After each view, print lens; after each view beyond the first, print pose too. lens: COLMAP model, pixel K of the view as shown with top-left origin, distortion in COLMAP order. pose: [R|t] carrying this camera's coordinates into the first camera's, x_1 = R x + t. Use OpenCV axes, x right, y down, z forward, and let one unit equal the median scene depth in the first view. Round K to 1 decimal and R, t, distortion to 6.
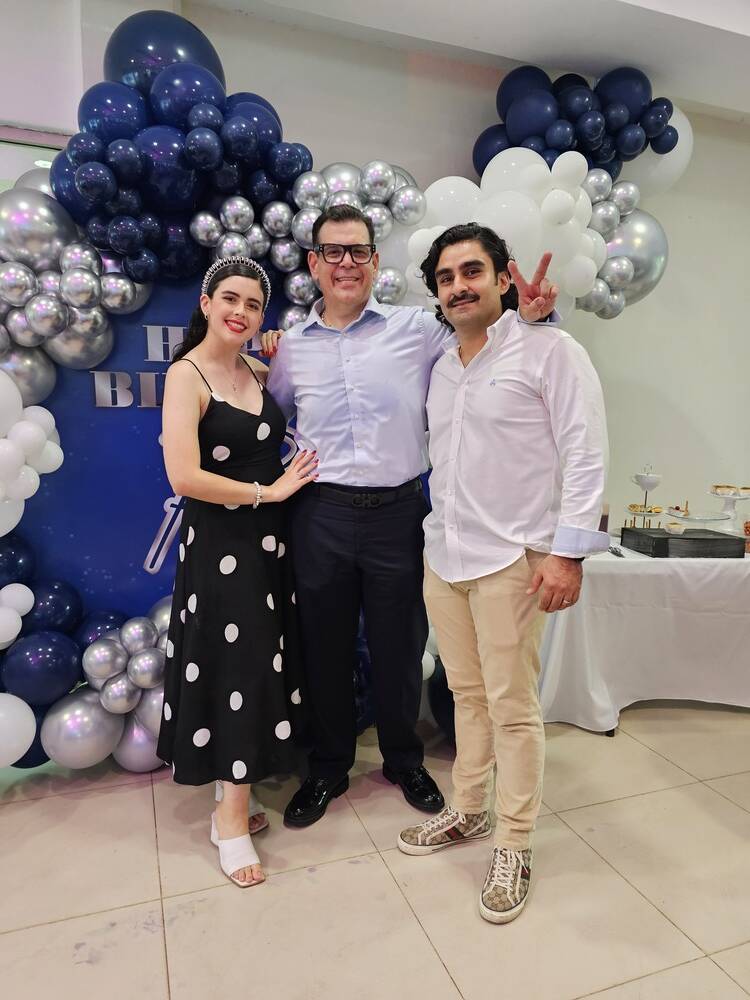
lens RADIAL K [[696.7, 0, 373.7], [0, 696.7, 503.9], [0, 0, 1]] dist [0.039150, -0.028488]
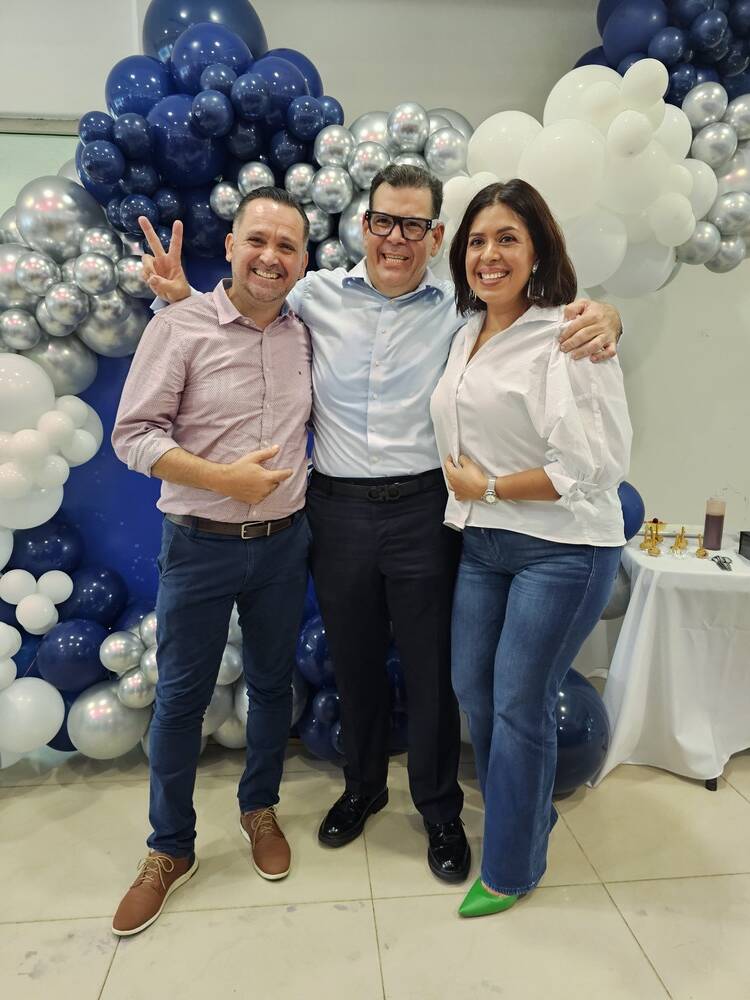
lens RADIAL K [[696.7, 0, 374.7], [0, 696.7, 497.3], [0, 0, 1]] dist [0.039150, -0.028488]
pose [[0.964520, 0.018608, -0.263355, 0.205396], [-0.013580, 0.999689, 0.020900, -0.020584], [0.263662, -0.016582, 0.964473, 0.145502]]
